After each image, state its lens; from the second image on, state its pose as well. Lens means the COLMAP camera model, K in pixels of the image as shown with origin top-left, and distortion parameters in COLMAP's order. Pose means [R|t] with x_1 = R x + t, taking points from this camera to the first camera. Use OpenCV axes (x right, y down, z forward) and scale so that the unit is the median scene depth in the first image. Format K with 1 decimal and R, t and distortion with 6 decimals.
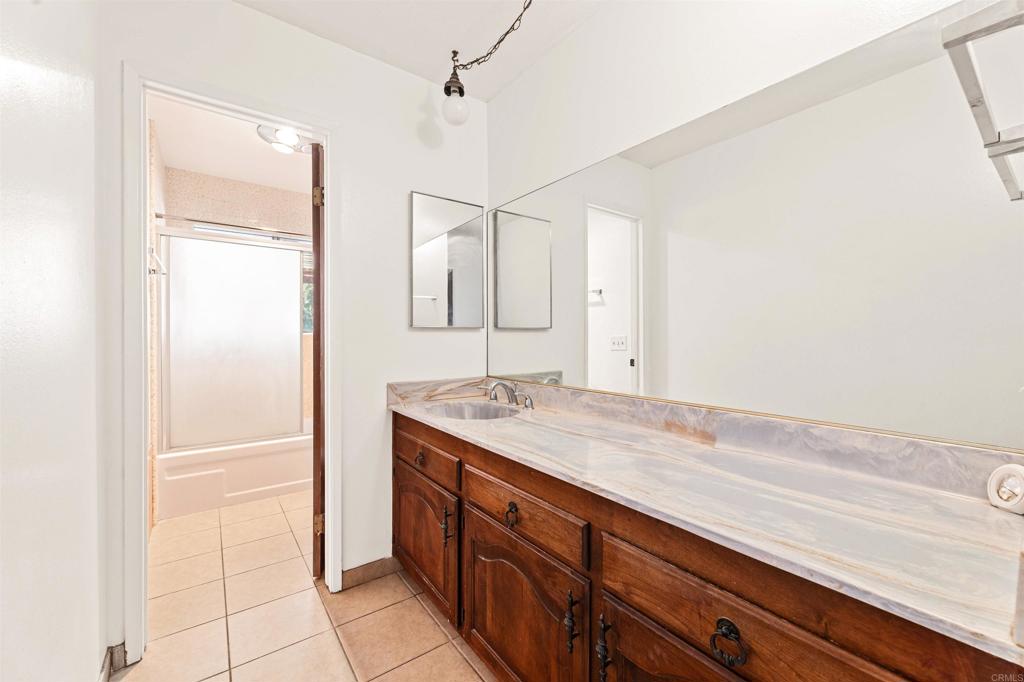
lens RADIAL K [[412.3, 0, 517.6], [0, 412.3, 340.1], [0, 0, 1]] dist [0.001550, 0.000216]
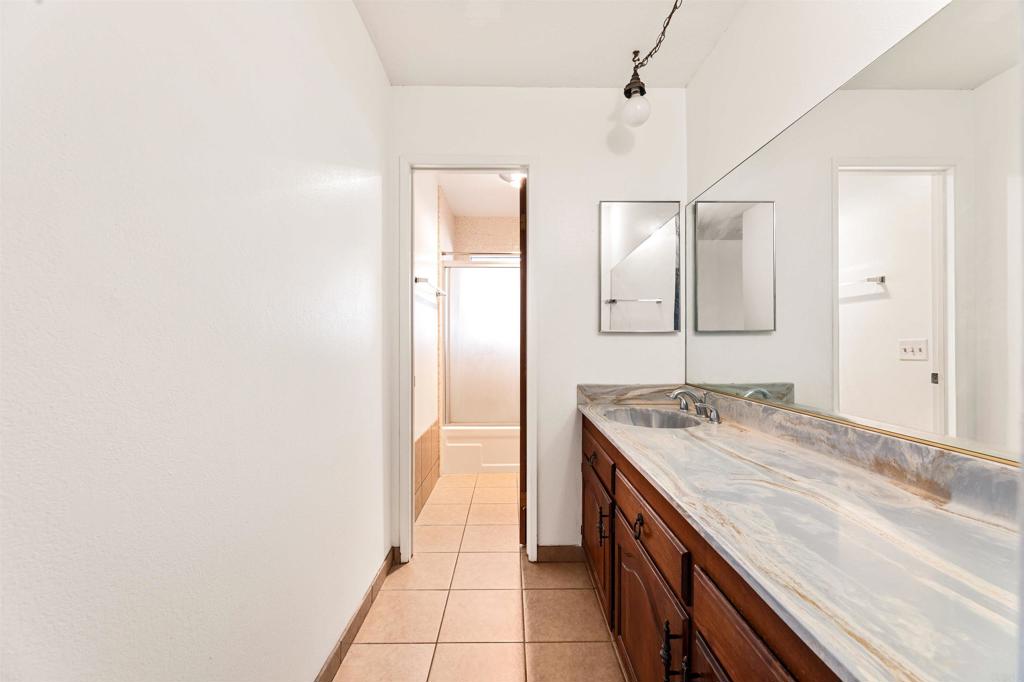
lens RADIAL K [[412.8, 0, 510.3], [0, 412.8, 344.0], [0, 0, 1]] dist [0.001176, 0.000005]
pose [[0.805219, 0.003853, -0.592965, 0.192269], [-0.003986, 0.999991, 0.001086, -0.001139], [0.592965, 0.001489, 0.805227, 0.029372]]
